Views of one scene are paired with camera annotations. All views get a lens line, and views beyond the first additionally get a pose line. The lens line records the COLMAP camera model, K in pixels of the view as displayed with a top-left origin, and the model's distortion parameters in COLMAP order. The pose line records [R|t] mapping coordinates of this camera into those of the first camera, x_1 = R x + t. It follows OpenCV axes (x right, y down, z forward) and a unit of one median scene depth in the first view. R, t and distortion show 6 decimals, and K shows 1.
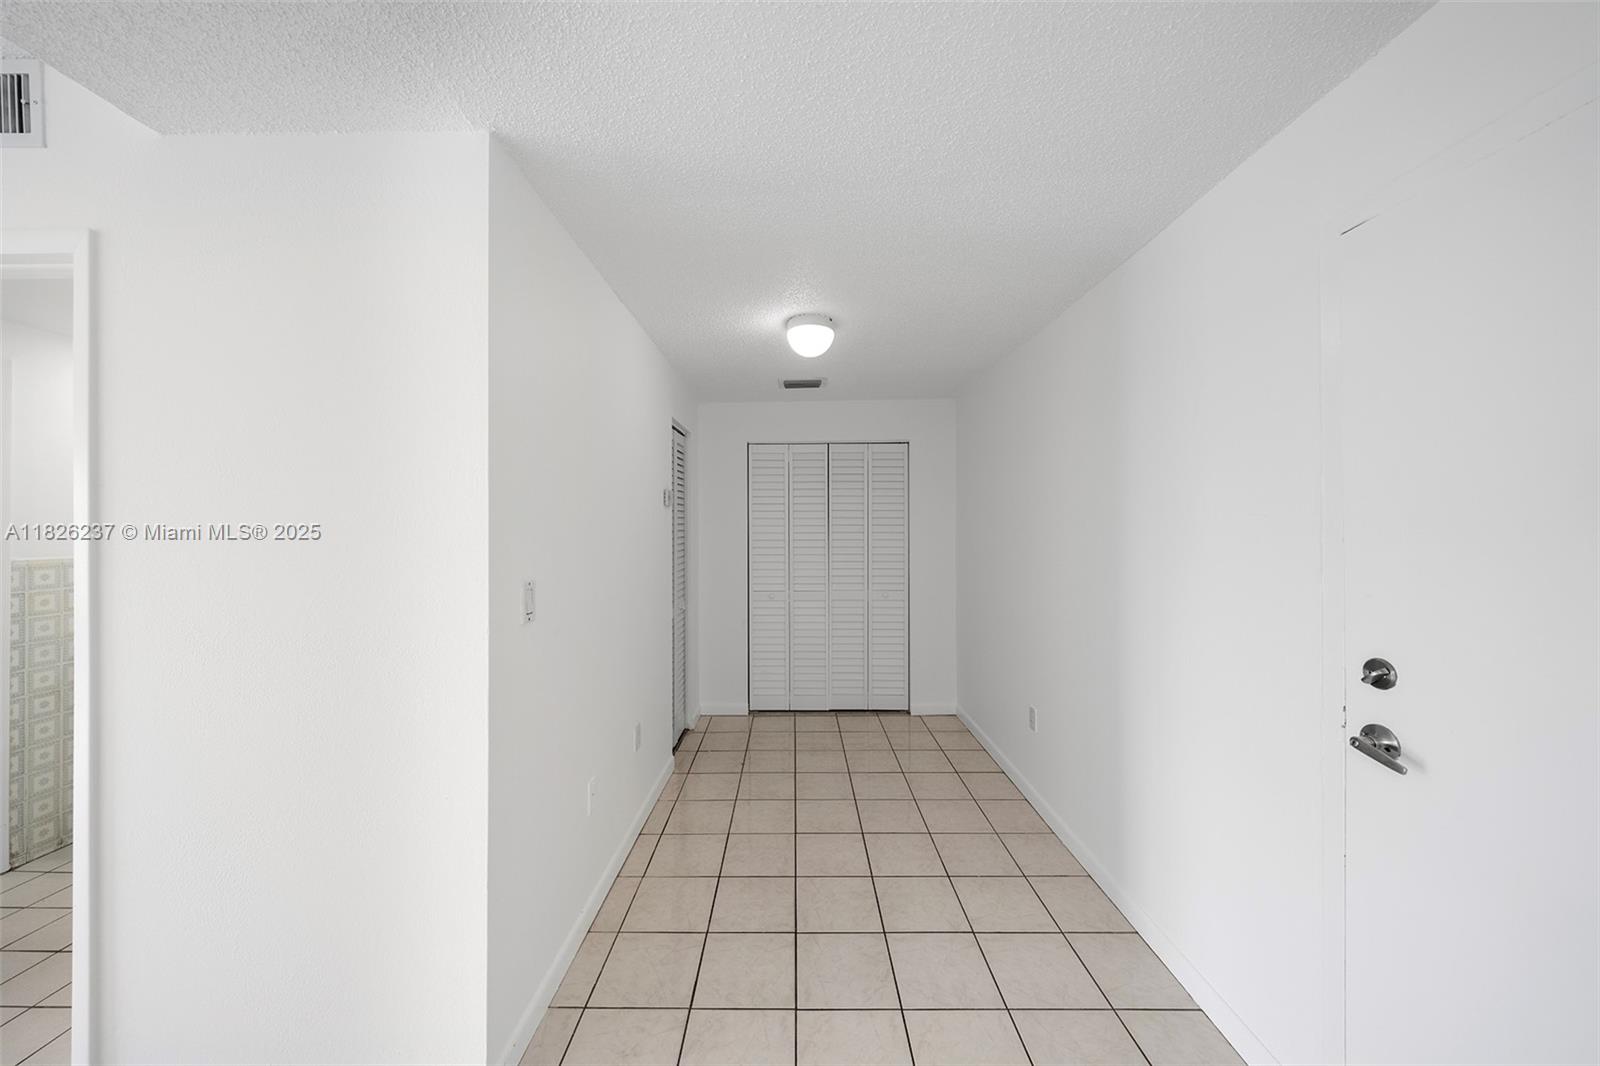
lens RADIAL K [[546.9, 0, 797.0], [0, 546.9, 528.2], [0, 0, 1]] dist [-0.005028, 0.000386]
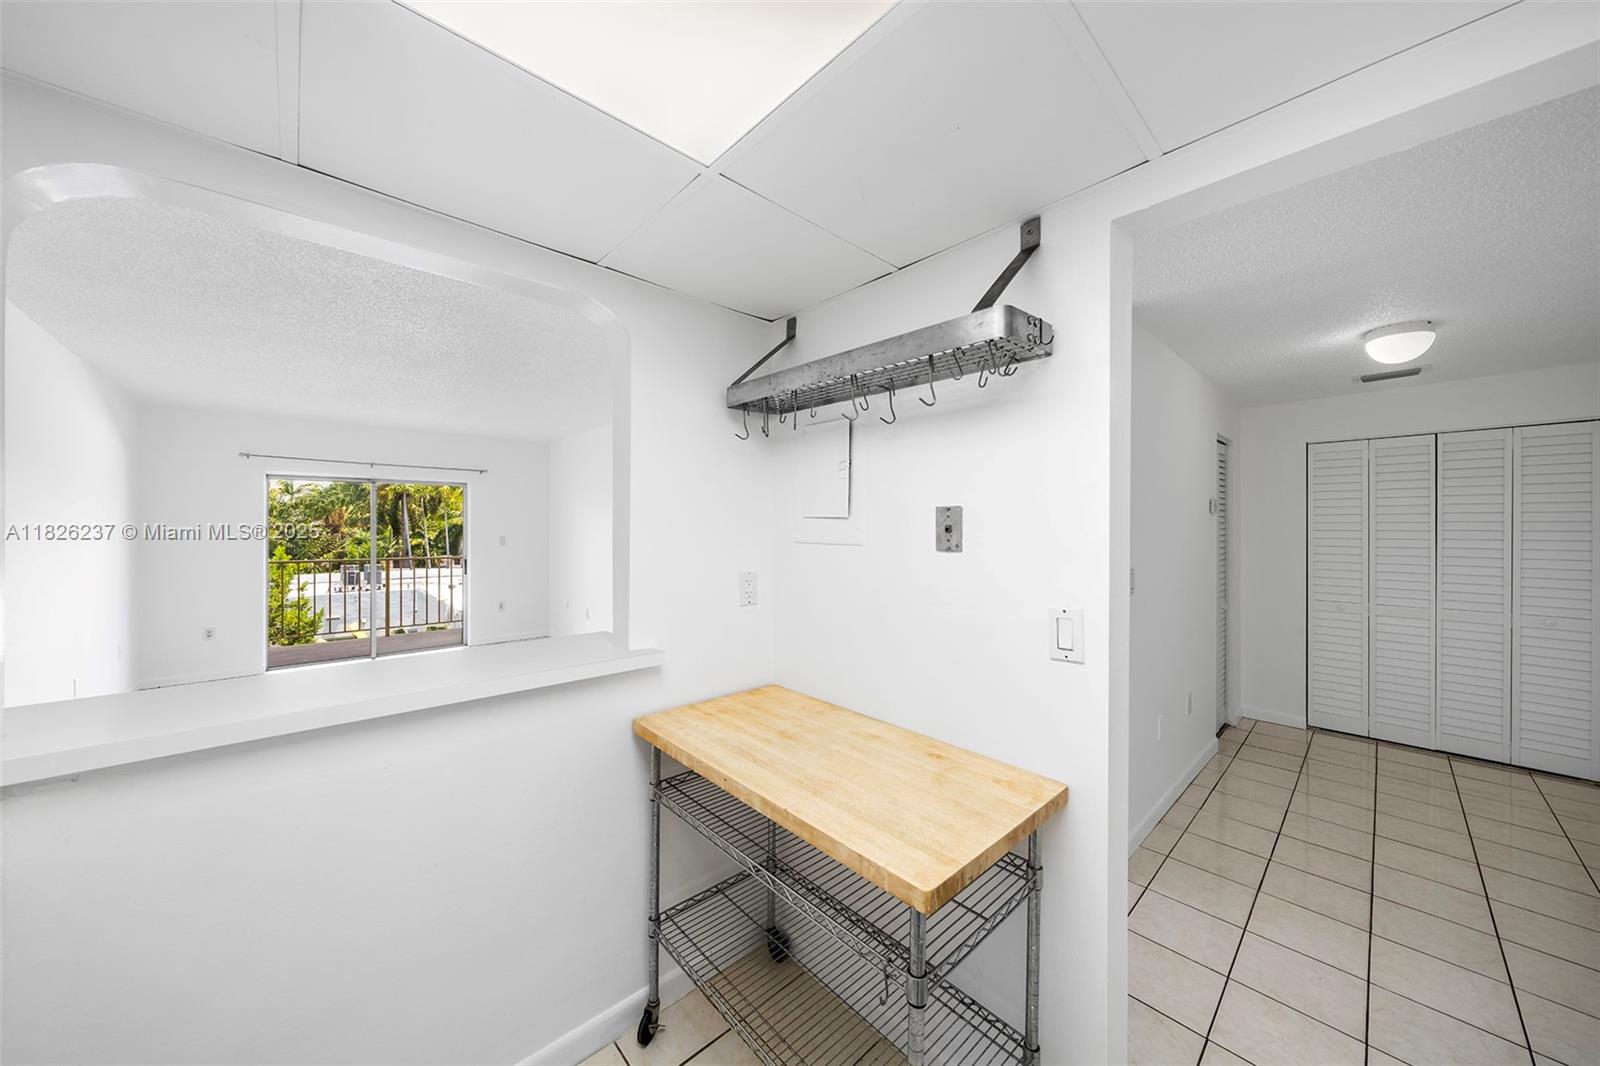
lens RADIAL K [[546.9, 0, 797.6], [0, 546.9, 526.3], [0, 0, 1]] dist [-0.005028, 0.000386]
pose [[0.677745, 0.002343, -0.735294, 0.007538], [-0.007179, 0.999968, -0.003431, -0.002578], [0.735262, 0.007604, 0.677740, -0.325837]]
